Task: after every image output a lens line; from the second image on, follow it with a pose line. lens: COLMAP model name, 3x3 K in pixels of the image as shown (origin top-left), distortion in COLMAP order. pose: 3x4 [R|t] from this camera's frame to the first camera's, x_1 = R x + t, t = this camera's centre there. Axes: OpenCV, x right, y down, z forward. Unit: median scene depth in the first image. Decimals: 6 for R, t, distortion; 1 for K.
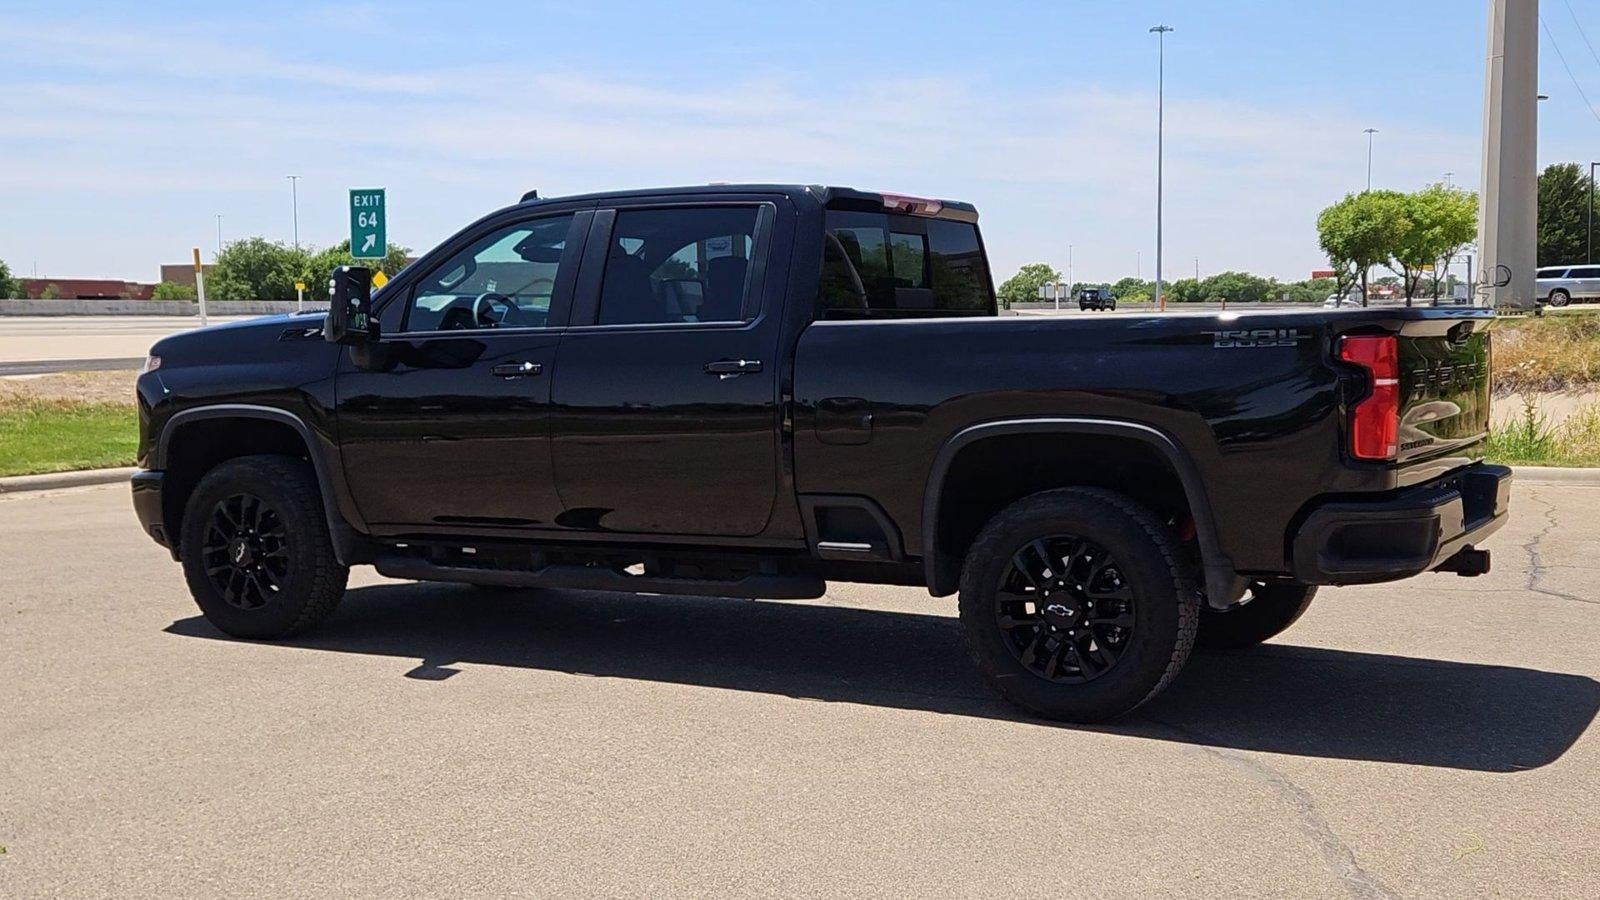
lens RADIAL K [[1951.3, 0, 801.6], [0, 1951.3, 479.6], [0, 0, 1]] dist [0.100564, -0.039555]
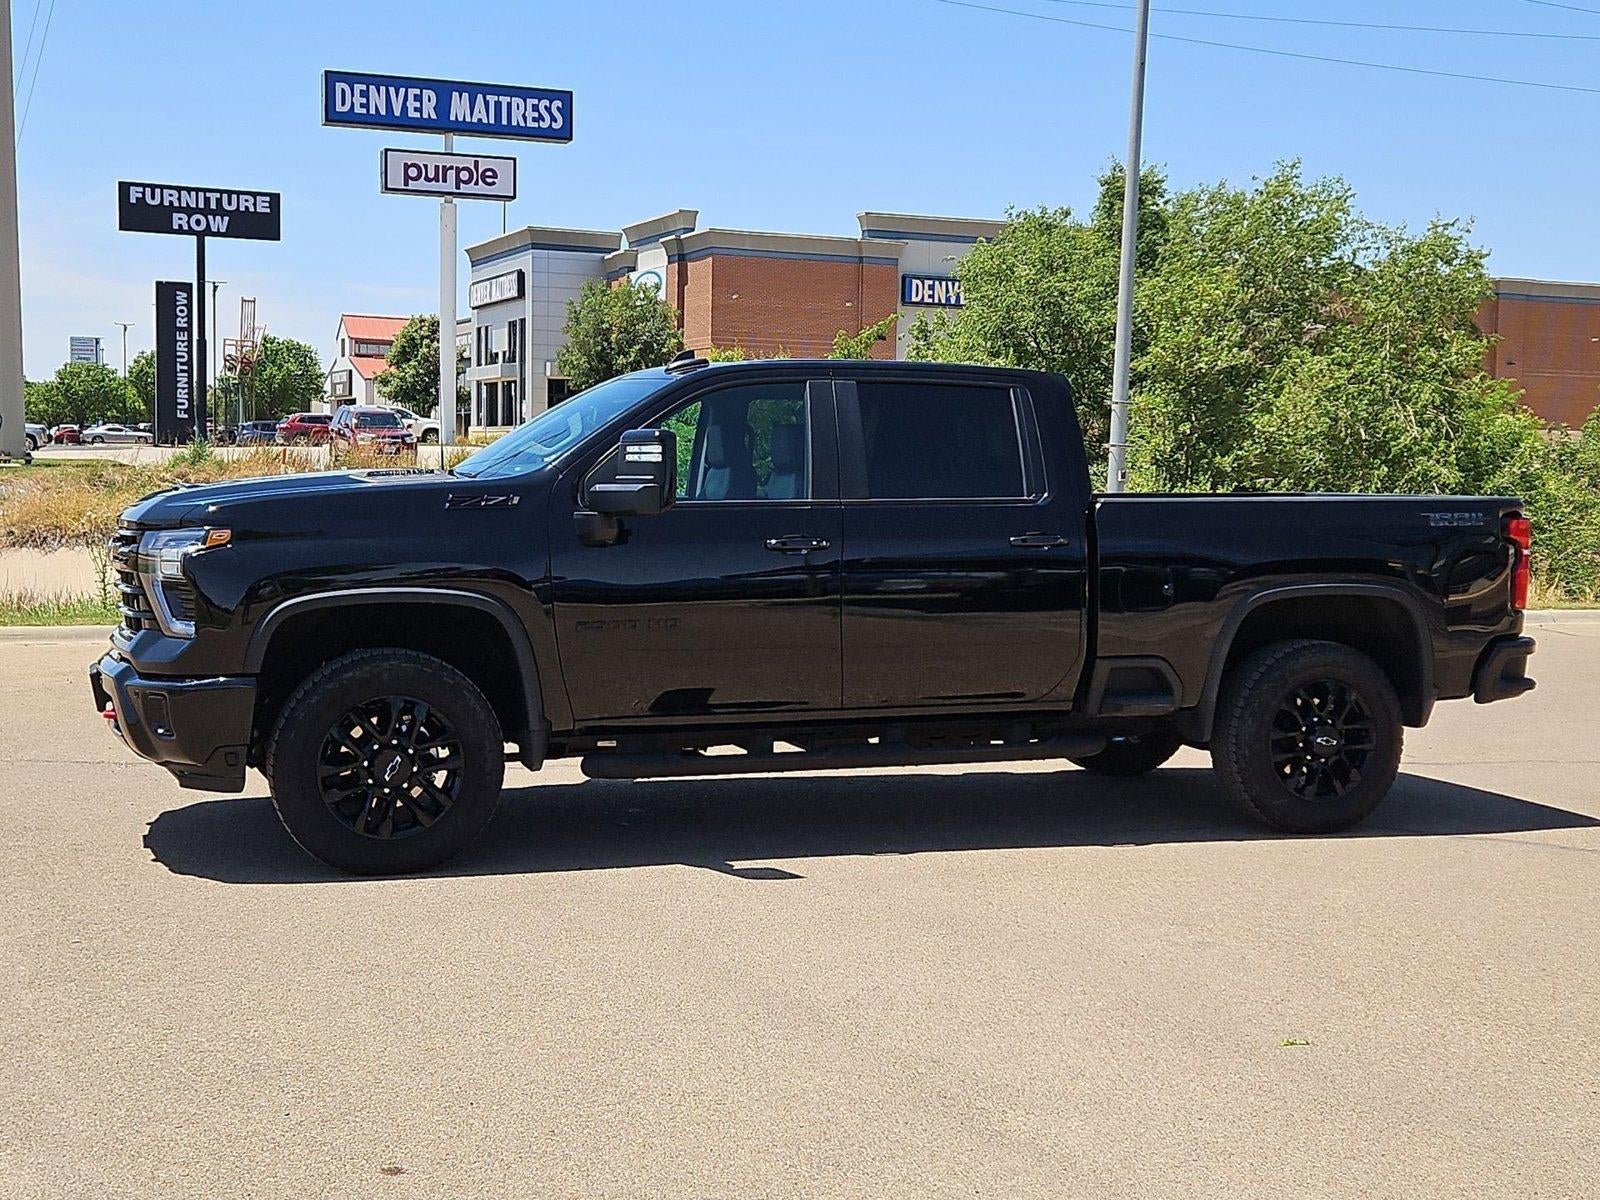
lens RADIAL K [[2128.7, 0, 758.7], [0, 2128.7, 598.3], [0, 0, 1]] dist [0.075233, 0.034659]
pose [[0.652075, -0.025570, 0.757724, -0.863503], [0.038416, 0.999262, 0.000661, -0.028496], [-0.757181, 0.028677, 0.652575, 0.309904]]
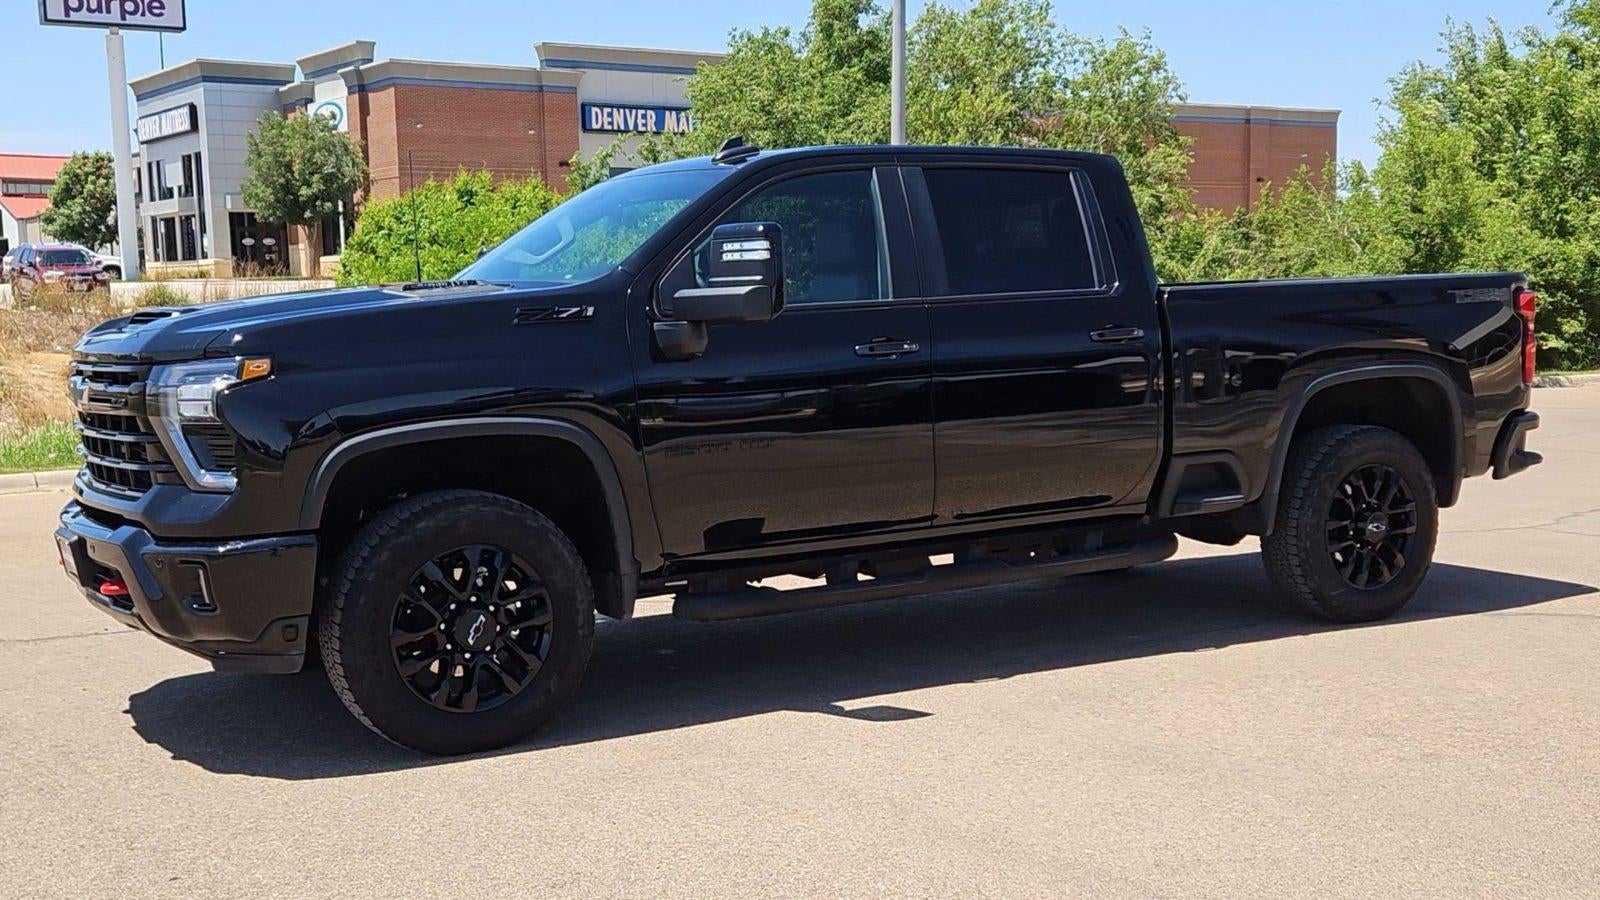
lens RADIAL K [[1951.3, 0, 801.6], [0, 1951.3, 479.6], [0, 0, 1]] dist [0.100564, -0.039555]
pose [[0.478622, -0.085248, 0.873873, -0.841702], [0.088461, 0.994893, 0.048603, -0.040074], [-0.873554, 0.054041, 0.483719, 0.567472]]
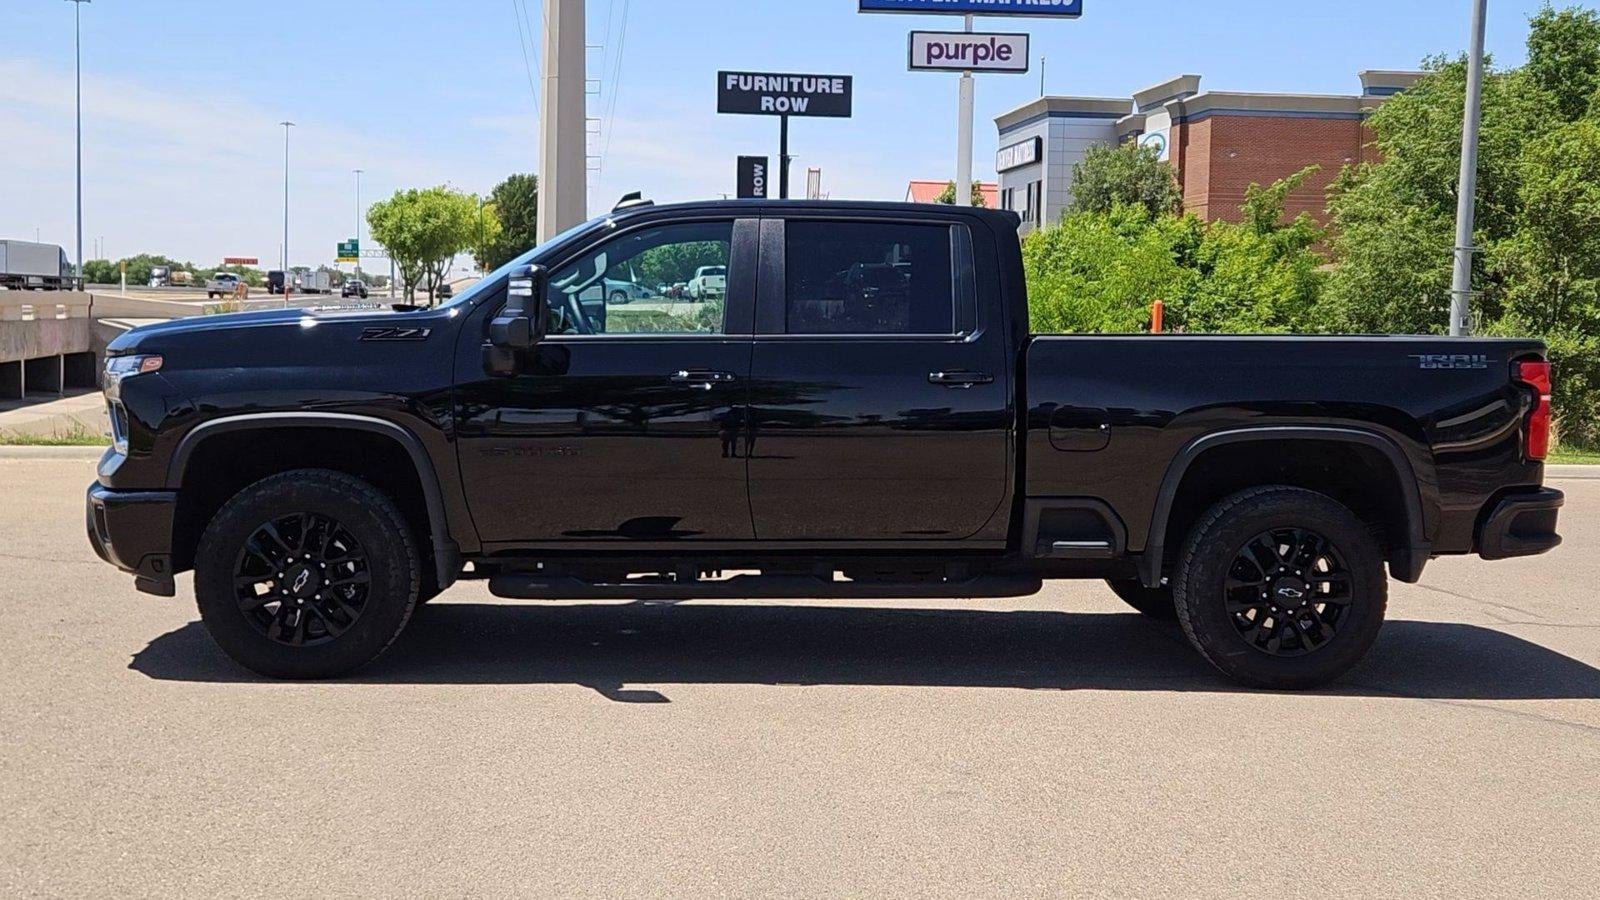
lens RADIAL K [[1936.4, 0, 806.8], [0, 1936.4, 391.6], [0, 0, 1]] dist [0.086629, -0.015674]
pose [[0.840562, 0.002692, 0.541708, -0.571957], [0.017346, 0.999341, -0.031881, -0.015789], [-0.541437, 0.036195, 0.839962, 0.143817]]
